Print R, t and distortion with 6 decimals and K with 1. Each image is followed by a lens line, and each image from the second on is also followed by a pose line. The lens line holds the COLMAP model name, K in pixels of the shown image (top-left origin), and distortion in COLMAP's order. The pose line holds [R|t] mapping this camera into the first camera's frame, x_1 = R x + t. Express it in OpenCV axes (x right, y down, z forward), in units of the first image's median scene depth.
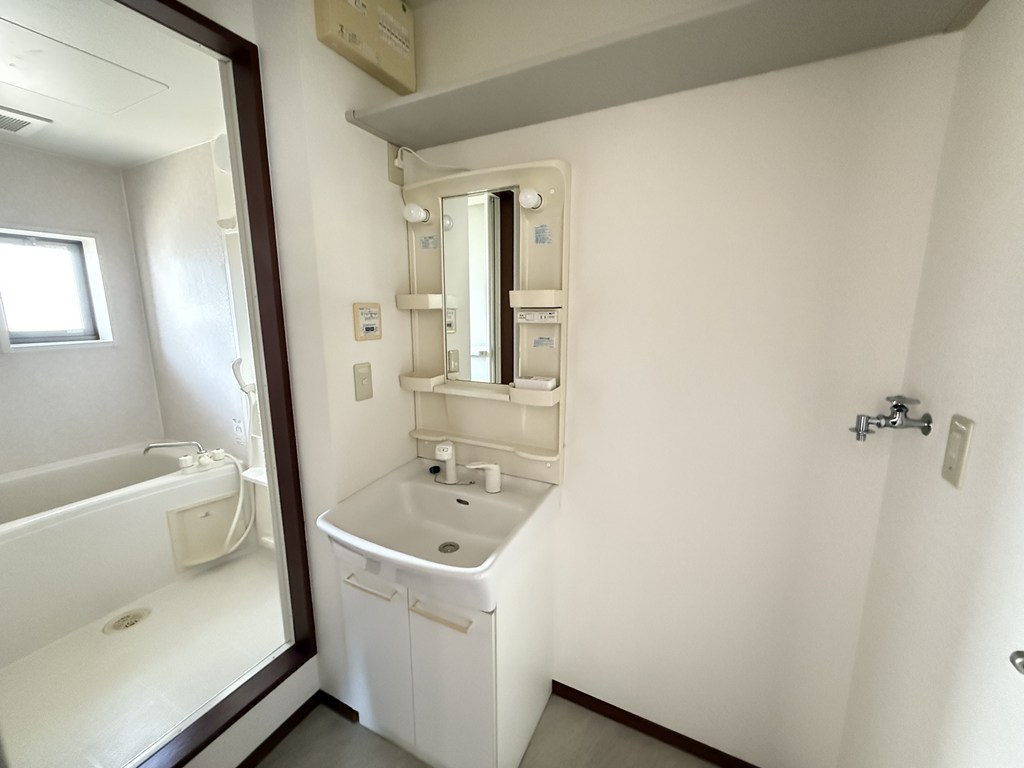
lens RADIAL K [[410.3, 0, 511.5], [0, 410.3, 382.4], [0, 0, 1]] dist [0.000016, -0.000258]
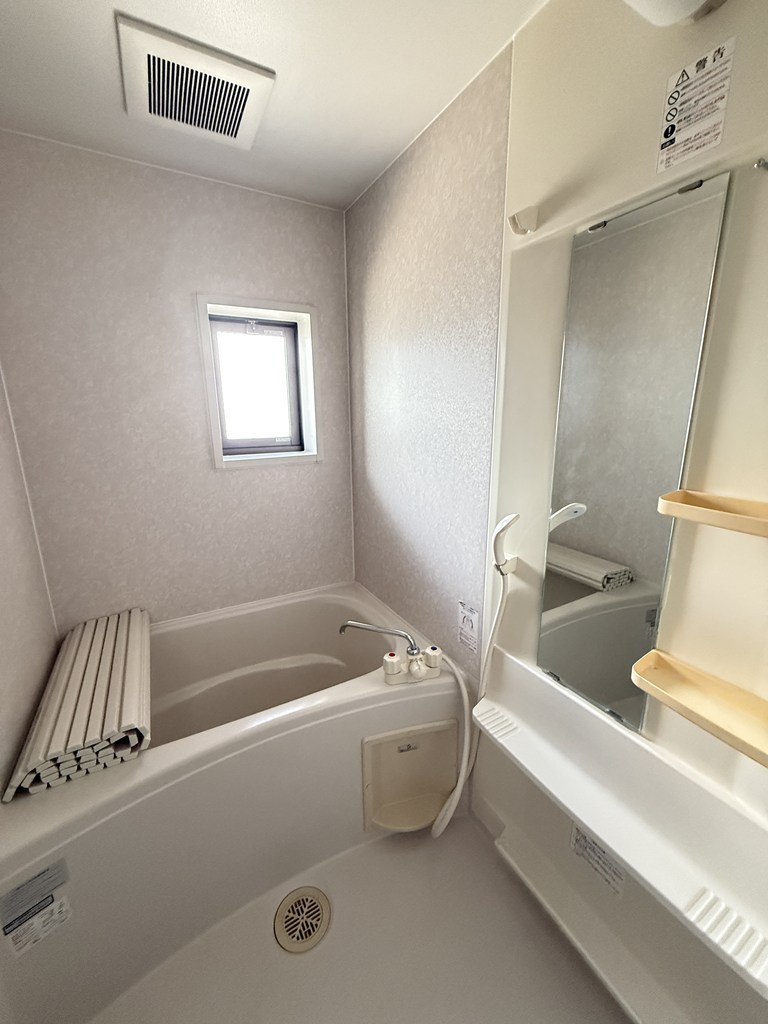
lens RADIAL K [[410.3, 0, 384.0], [0, 410.3, 512.0], [0, 0, 1]] dist [0.000016, -0.000258]
pose [[0.830541, 0.129628, -0.541663, -0.469910], [-0.095444, 0.991278, 0.090880, -0.079549], [0.548719, -0.023781, 0.835669, 0.457888]]
